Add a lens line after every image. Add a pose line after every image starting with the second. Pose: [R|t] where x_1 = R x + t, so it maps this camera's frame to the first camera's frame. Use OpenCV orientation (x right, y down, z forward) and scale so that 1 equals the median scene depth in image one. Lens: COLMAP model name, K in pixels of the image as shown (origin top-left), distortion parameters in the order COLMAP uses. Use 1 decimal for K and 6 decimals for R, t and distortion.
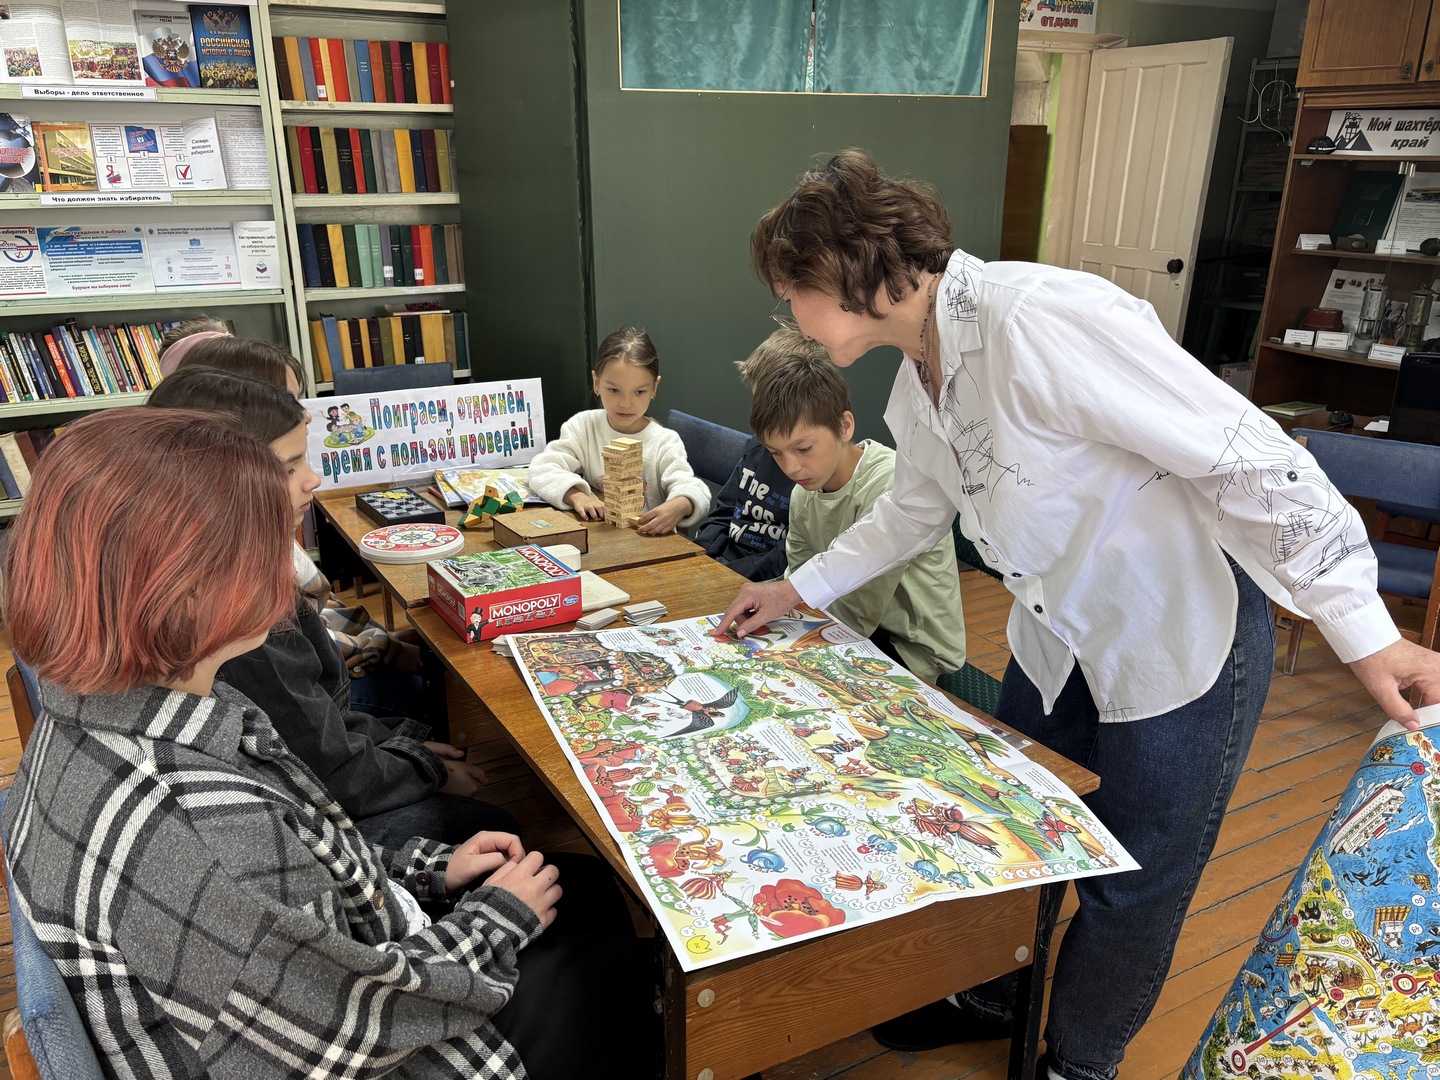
lens RADIAL K [[1134.1, 0, 724.5], [0, 1134.1, 542.2], [0, 0, 1]] dist [0.055957, -0.072249]
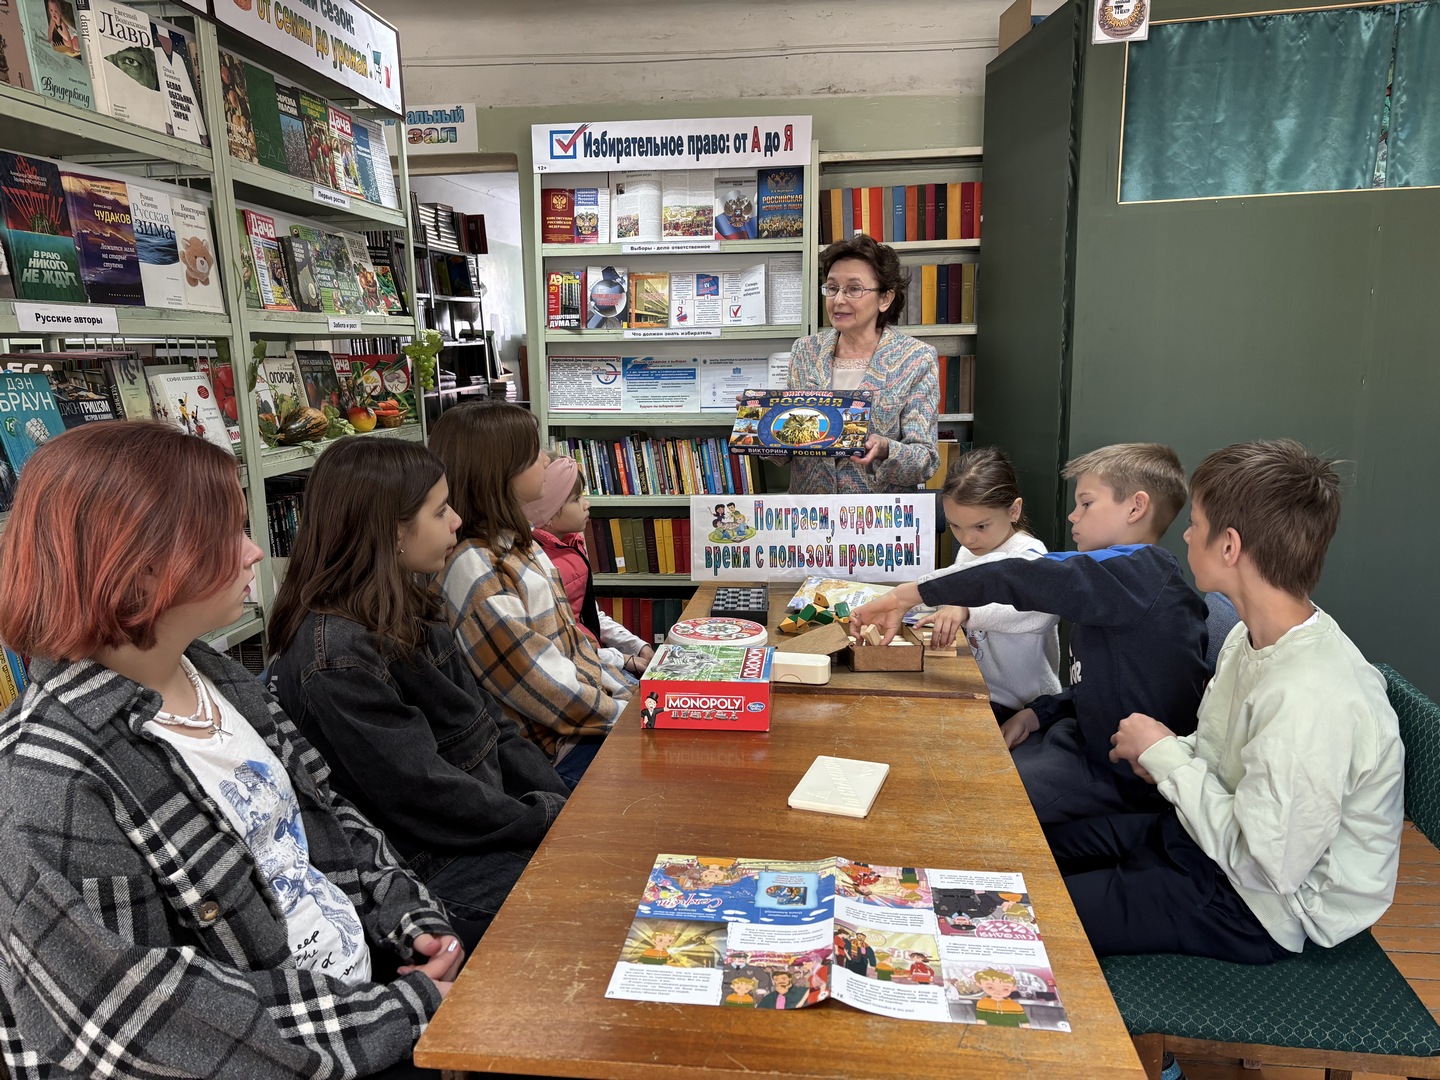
lens RADIAL K [[1103.4, 0, 725.1], [0, 1103.4, 543.2], [0, 0, 1]] dist [0.031248, -0.039214]
pose [[0.796805, 0.090840, -0.597369, 0.207630], [-0.174208, 0.981191, -0.083162, 0.000416], [0.578579, 0.170330, 0.797643, 0.150109]]
